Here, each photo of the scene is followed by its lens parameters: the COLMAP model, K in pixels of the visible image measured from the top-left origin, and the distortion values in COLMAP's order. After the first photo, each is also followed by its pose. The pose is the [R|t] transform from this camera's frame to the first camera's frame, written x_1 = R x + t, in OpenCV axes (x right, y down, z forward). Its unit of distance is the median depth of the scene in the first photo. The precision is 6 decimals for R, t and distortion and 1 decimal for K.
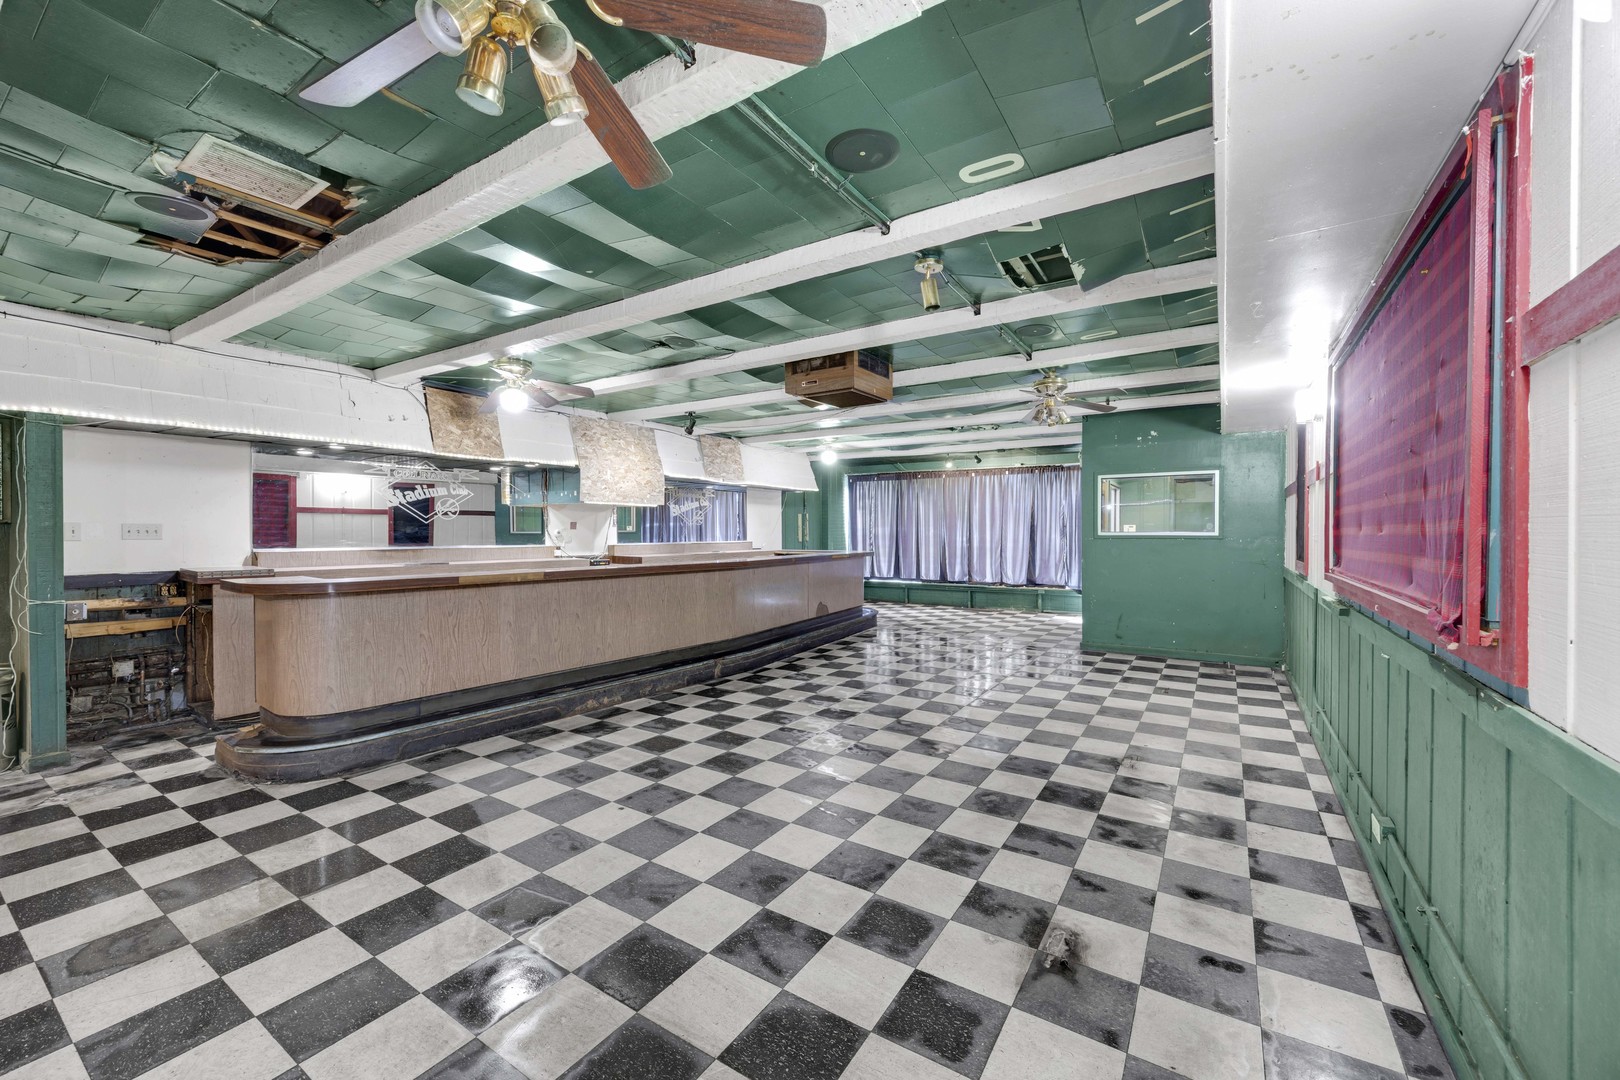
lens RADIAL K [[631.6, 0, 803.5], [0, 631.6, 545.3], [0, 0, 1]] dist [-0.035772, 0.004514]
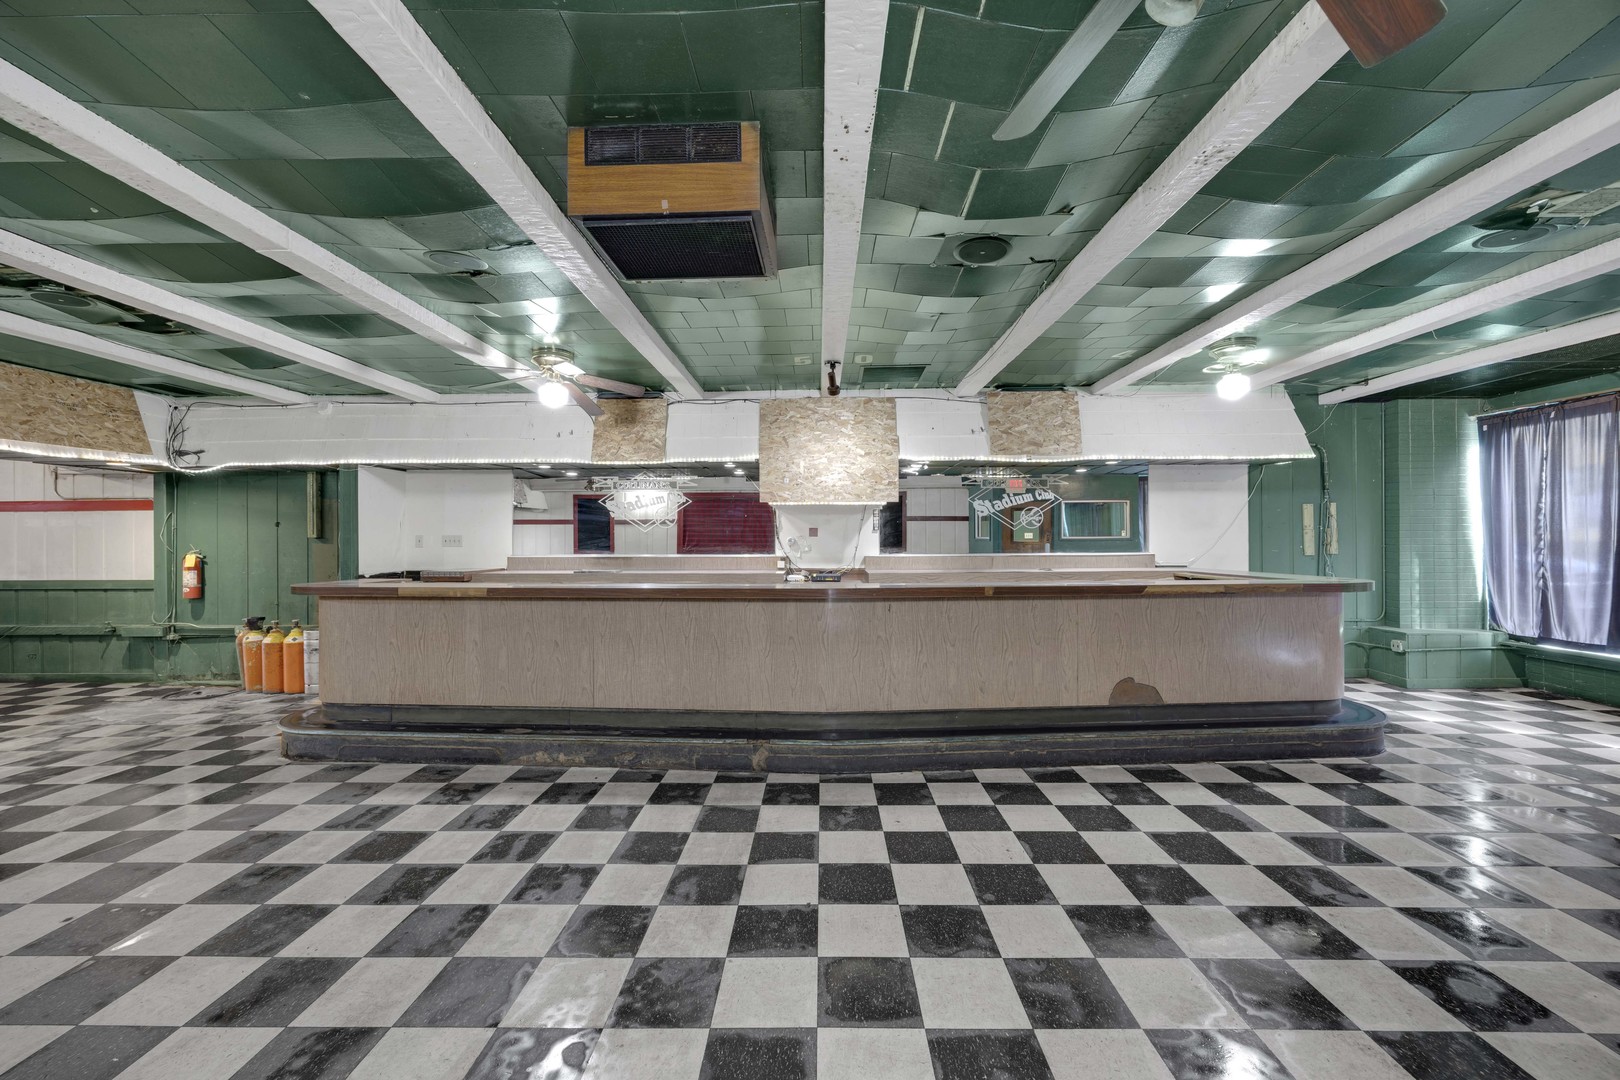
lens RADIAL K [[638.5, 0, 805.6], [0, 638.5, 505.1], [0, 0, 1]] dist [0.020599, 0.000067]
pose [[0.518738, -0.043845, -0.853808, 0.533379], [-0.015341, 0.998046, -0.060573, -0.023097], [0.854796, 0.044519, 0.517051, 0.823780]]
